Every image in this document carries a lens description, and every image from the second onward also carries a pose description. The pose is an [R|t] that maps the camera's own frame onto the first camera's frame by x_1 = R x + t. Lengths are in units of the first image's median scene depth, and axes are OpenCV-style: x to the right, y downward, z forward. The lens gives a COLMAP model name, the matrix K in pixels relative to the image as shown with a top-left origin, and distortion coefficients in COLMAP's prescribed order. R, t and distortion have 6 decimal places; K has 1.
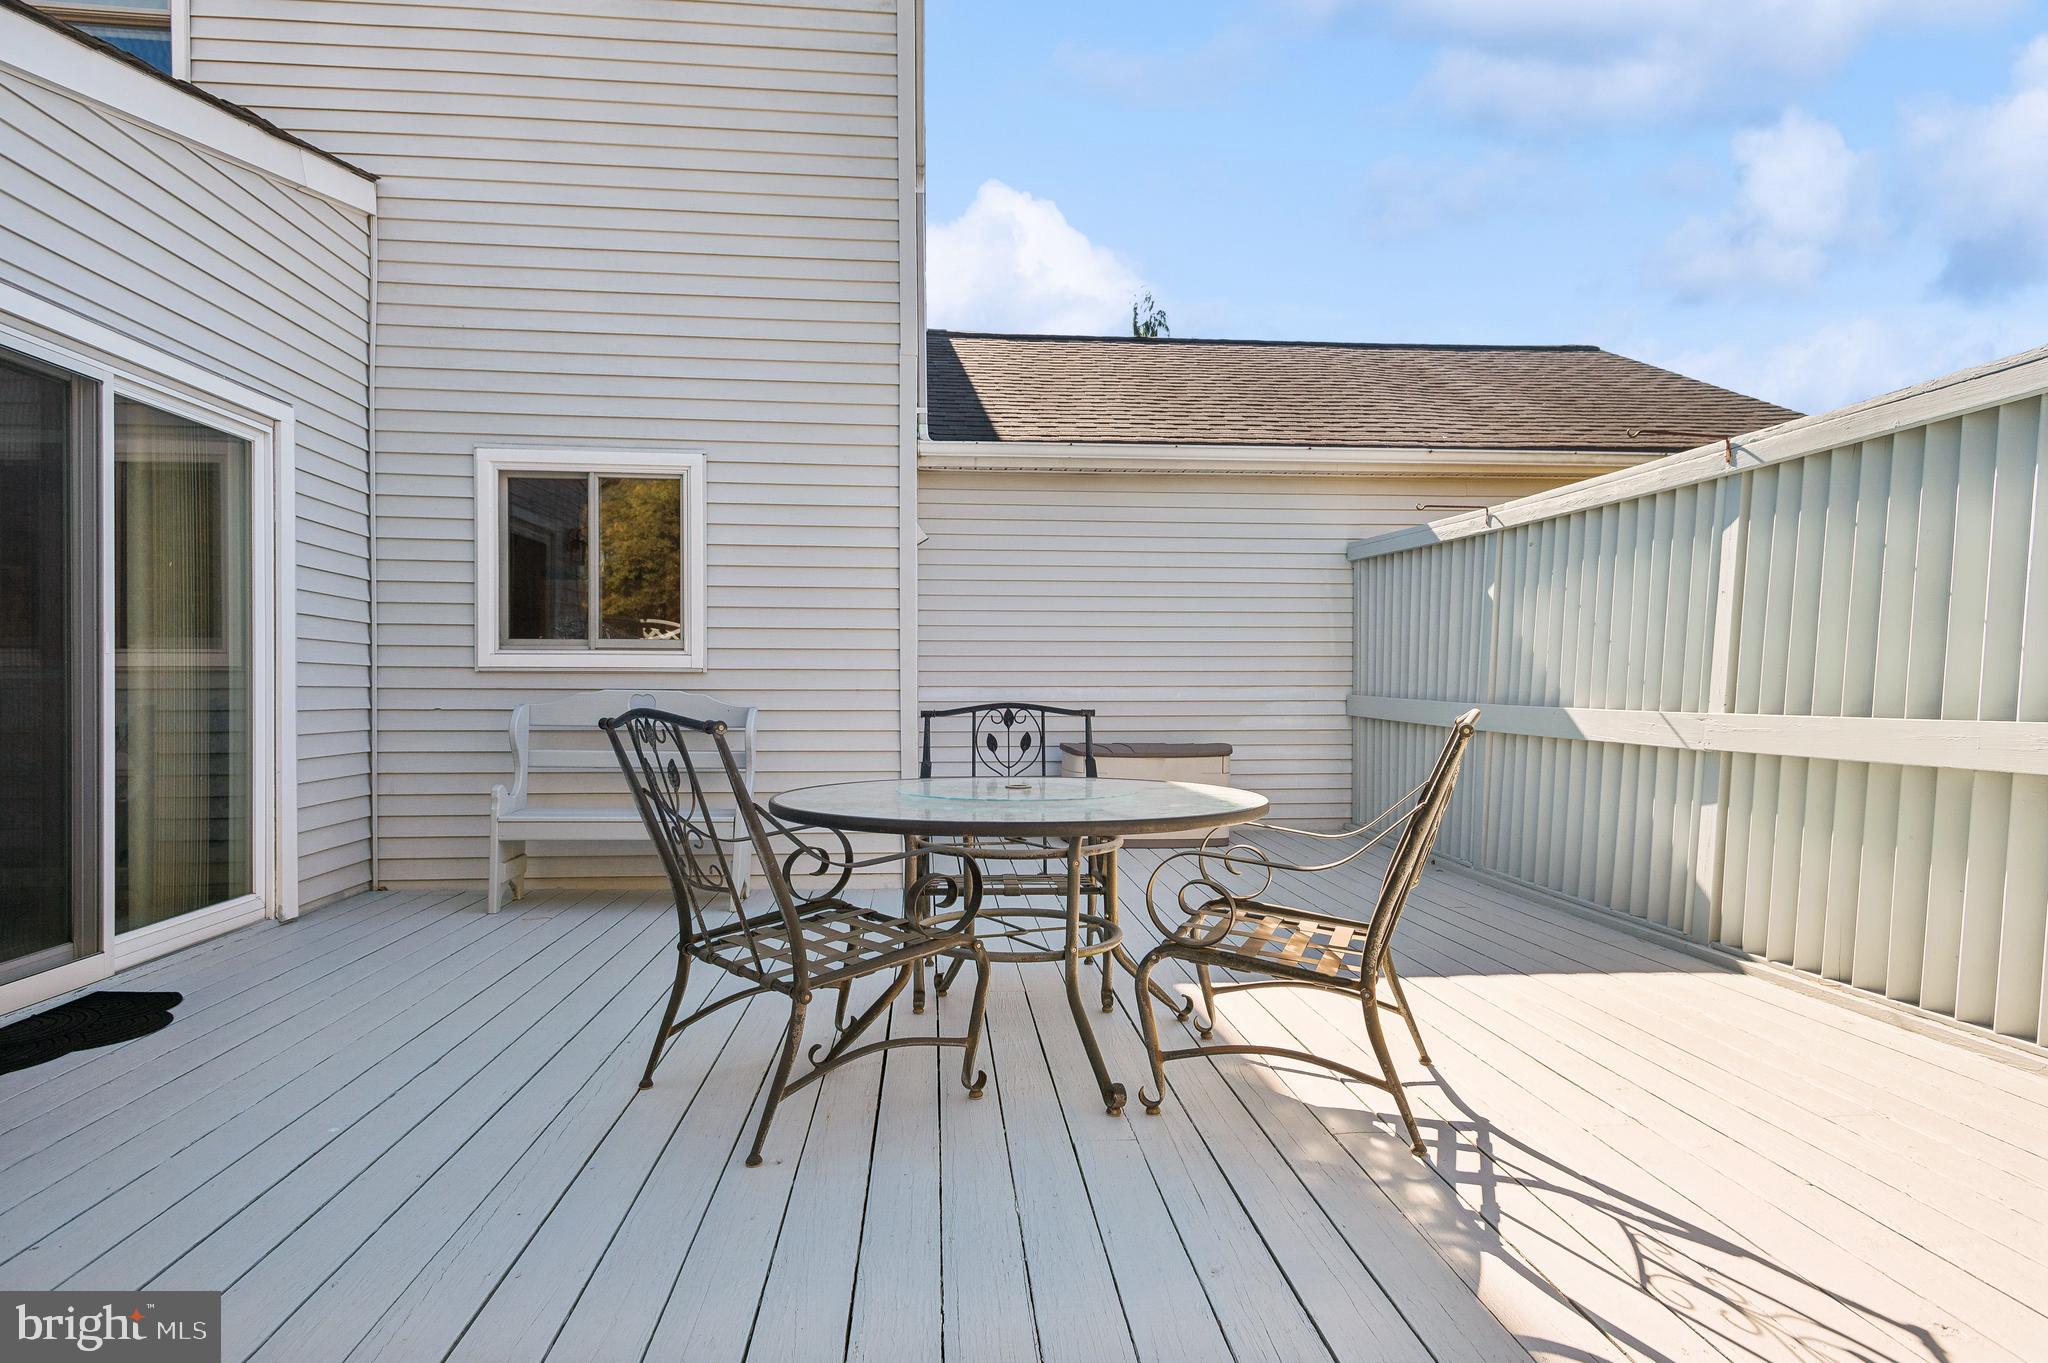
lens RADIAL K [[1039.7, 0, 1019.0], [0, 1039.7, 674.4], [0, 0, 1]] dist [0.004911, 0.001024]
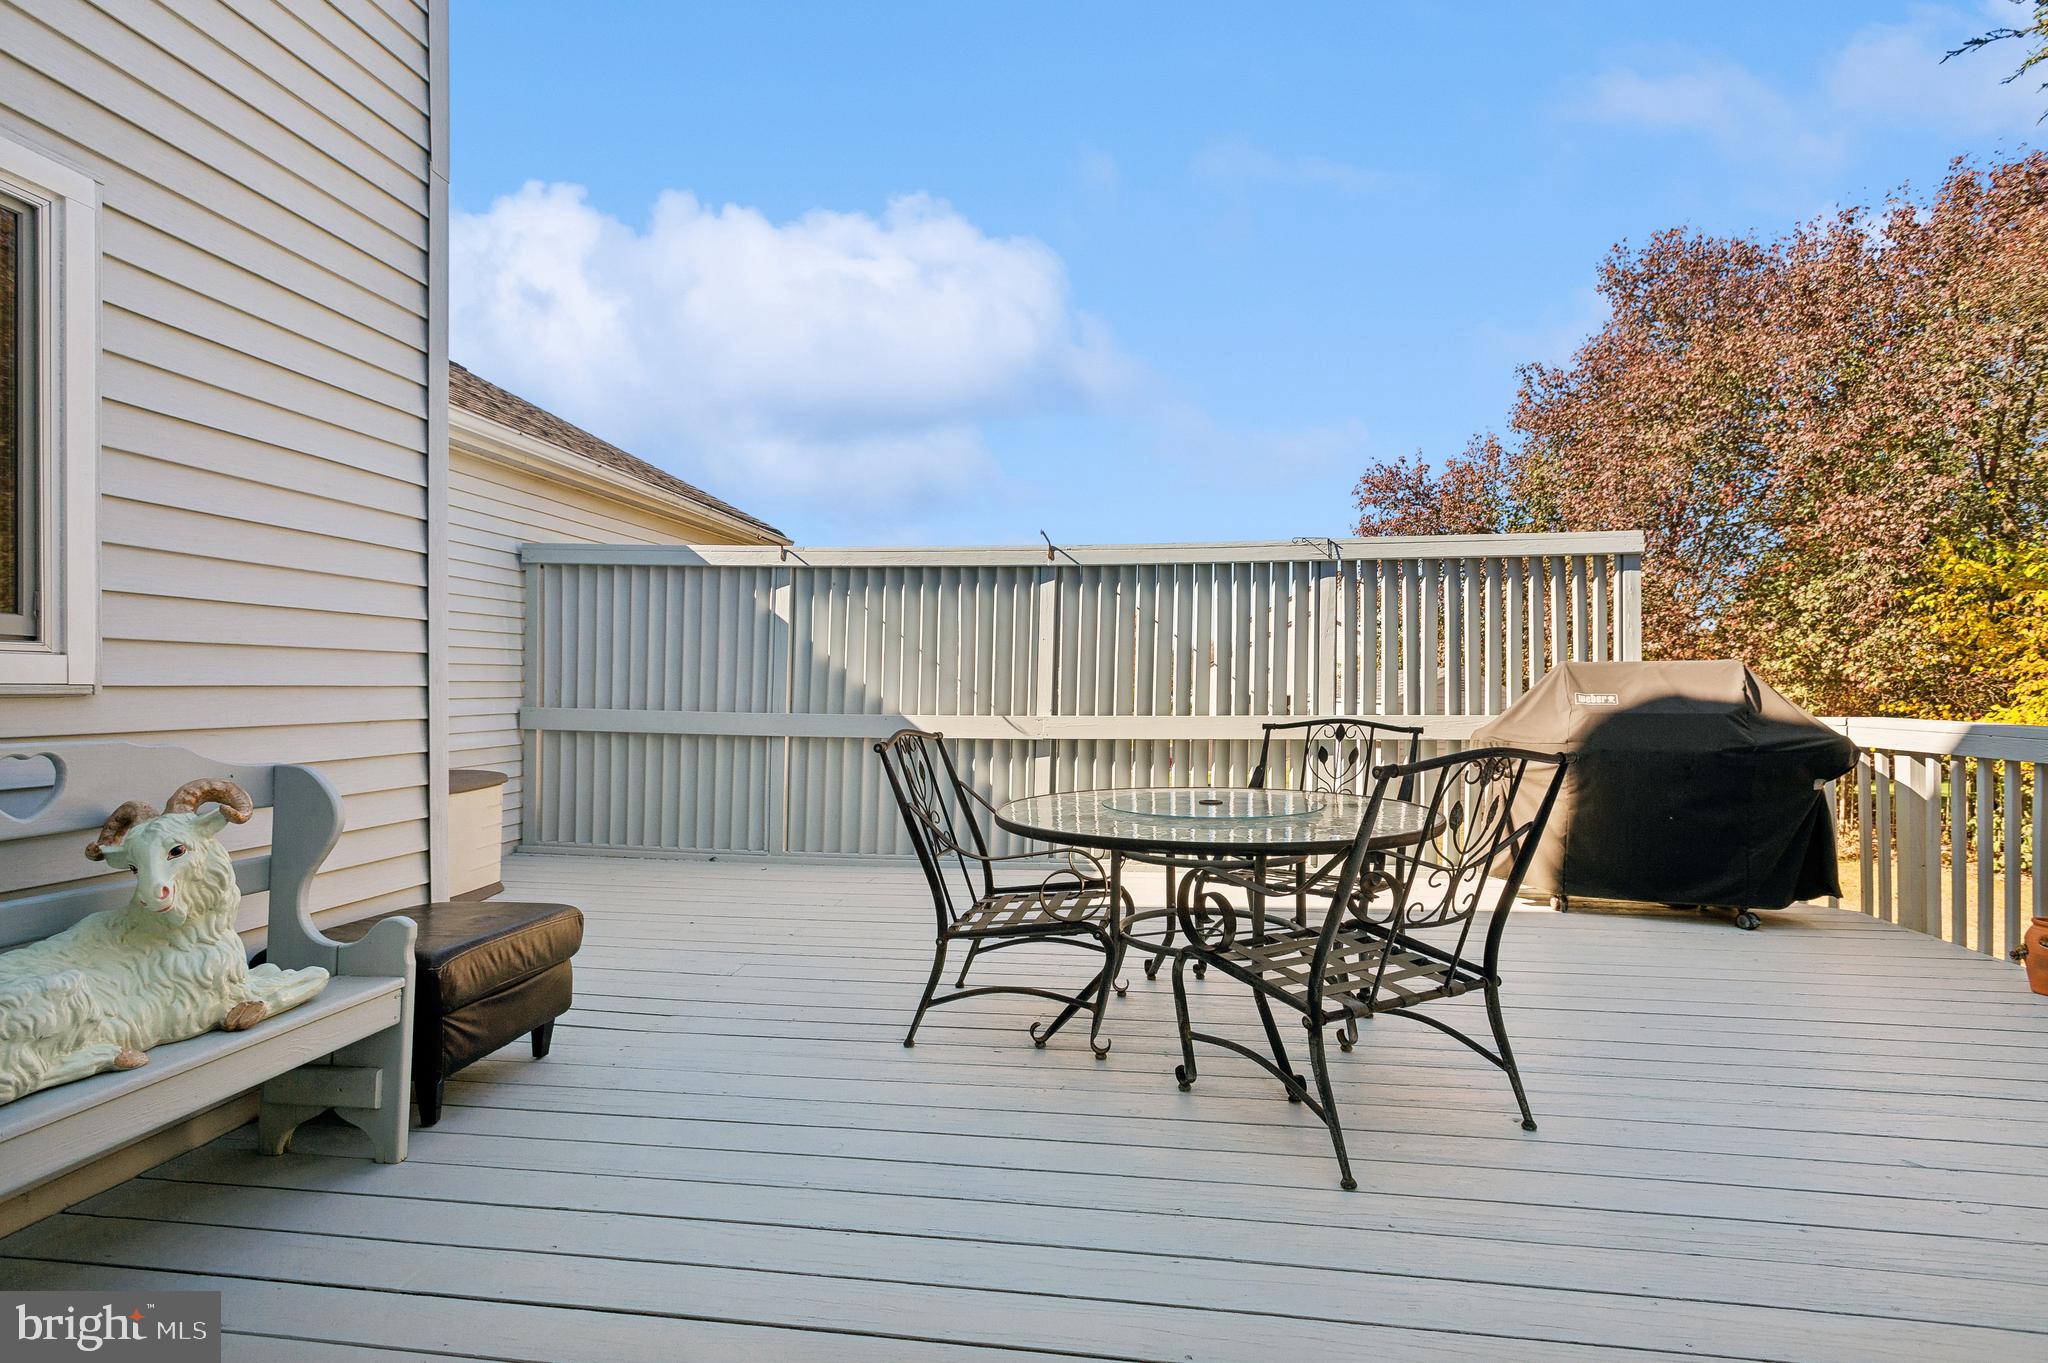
lens RADIAL K [[962.4, 0, 1015.8], [0, 962.4, 695.0], [0, 0, 1]] dist [0.011169, -0.000561]
pose [[0.245503, -0.010610, 0.969338, -0.598130], [-0.010054, 0.999858, 0.013491, -0.010678], [-0.969344, -0.013058, 0.245362, 0.530350]]
